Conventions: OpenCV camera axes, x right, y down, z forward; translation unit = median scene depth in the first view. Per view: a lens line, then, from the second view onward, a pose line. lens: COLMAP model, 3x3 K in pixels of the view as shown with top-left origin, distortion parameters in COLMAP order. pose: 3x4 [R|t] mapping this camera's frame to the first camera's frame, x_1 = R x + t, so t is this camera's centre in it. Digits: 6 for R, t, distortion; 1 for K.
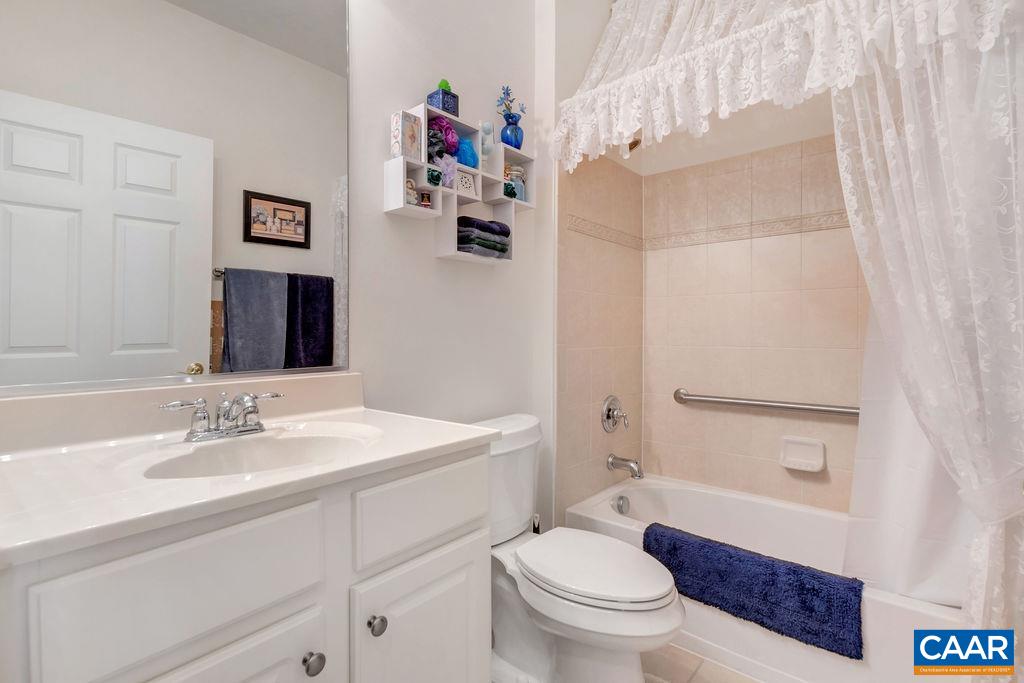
lens RADIAL K [[462.2, 0, 509.4], [0, 462.2, 331.2], [0, 0, 1]] dist [-0.004289, -0.000729]
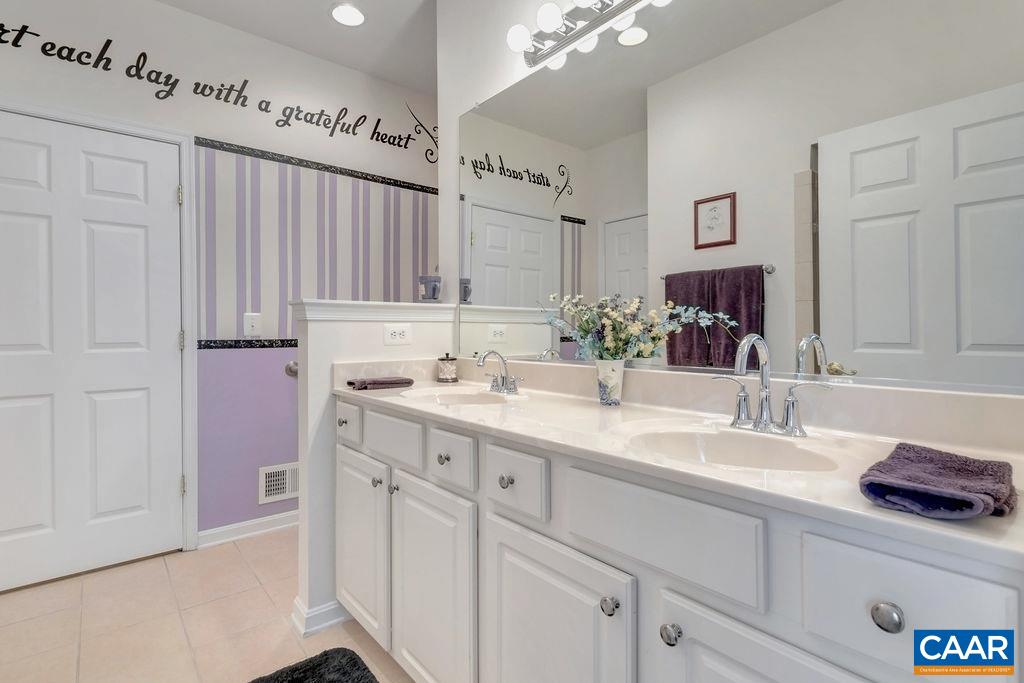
lens RADIAL K [[462.2, 0, 509.4], [0, 462.2, 331.2], [0, 0, 1]] dist [-0.004289, -0.000729]
pose [[-0.128469, 0.007896, -0.991682, 0.293955], [-0.003293, 0.999959, 0.008389, -0.003225], [0.991708, 0.004343, -0.128438, 0.338279]]
